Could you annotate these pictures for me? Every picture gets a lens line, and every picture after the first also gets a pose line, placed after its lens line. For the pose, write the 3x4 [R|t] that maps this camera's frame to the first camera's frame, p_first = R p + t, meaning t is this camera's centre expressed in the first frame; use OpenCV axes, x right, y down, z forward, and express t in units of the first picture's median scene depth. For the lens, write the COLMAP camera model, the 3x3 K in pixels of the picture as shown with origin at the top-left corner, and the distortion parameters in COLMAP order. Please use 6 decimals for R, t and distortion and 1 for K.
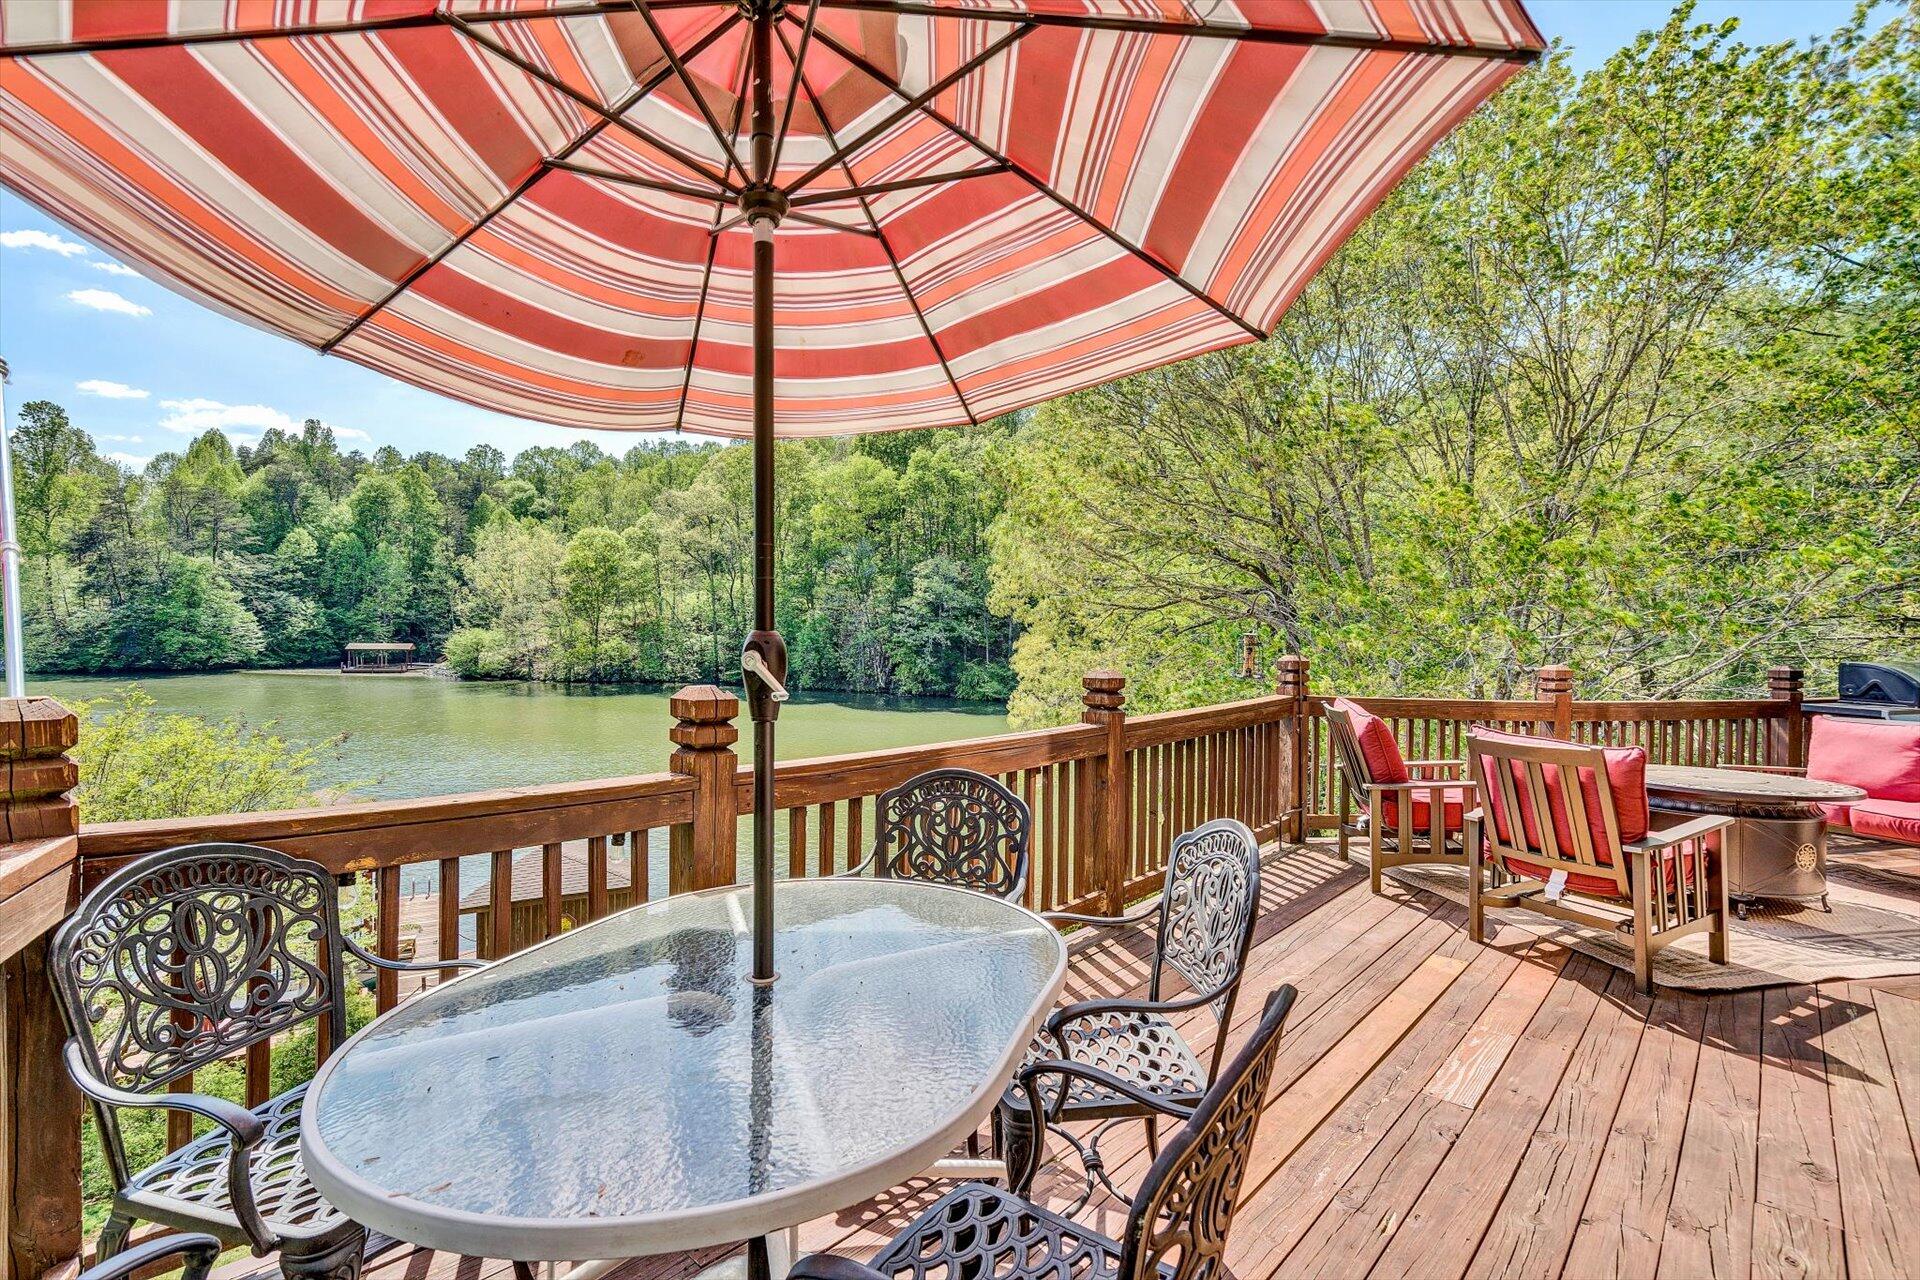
lens RADIAL K [[872.5, 0, 945.1], [0, 872.5, 644.5], [0, 0, 1]] dist [-0.001720, 0.000760]
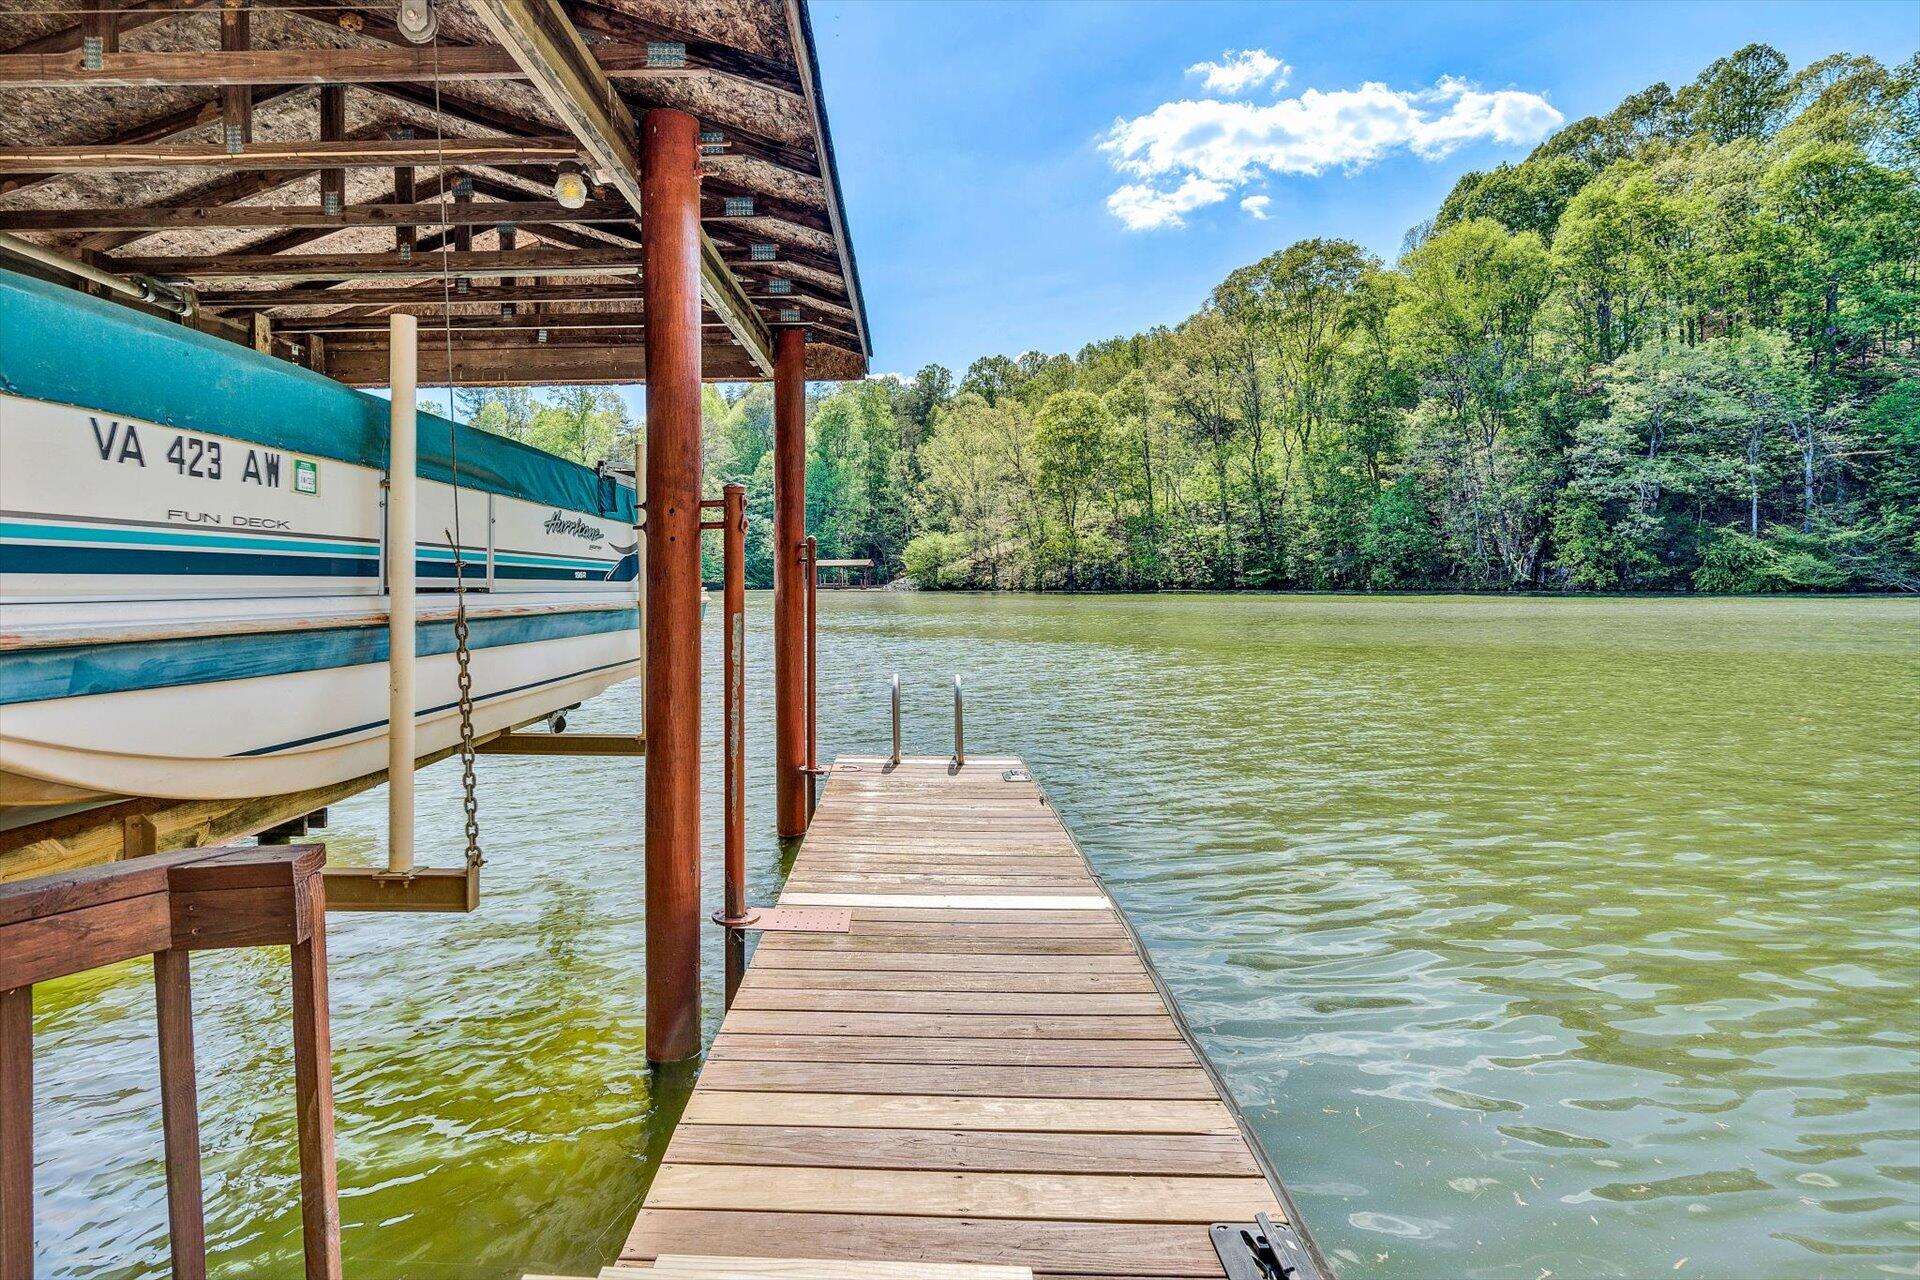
lens RADIAL K [[863.1, 0, 891.3], [0, 863.1, 628.5], [0, 0, 1]] dist [-0.000542, 0.000019]
pose [[0.866384, -0.011621, -0.499242, -0.152159], [0.014278, 0.999897, 0.001502, 0.073303], [0.499173, -0.008430, 0.866461, 0.243001]]
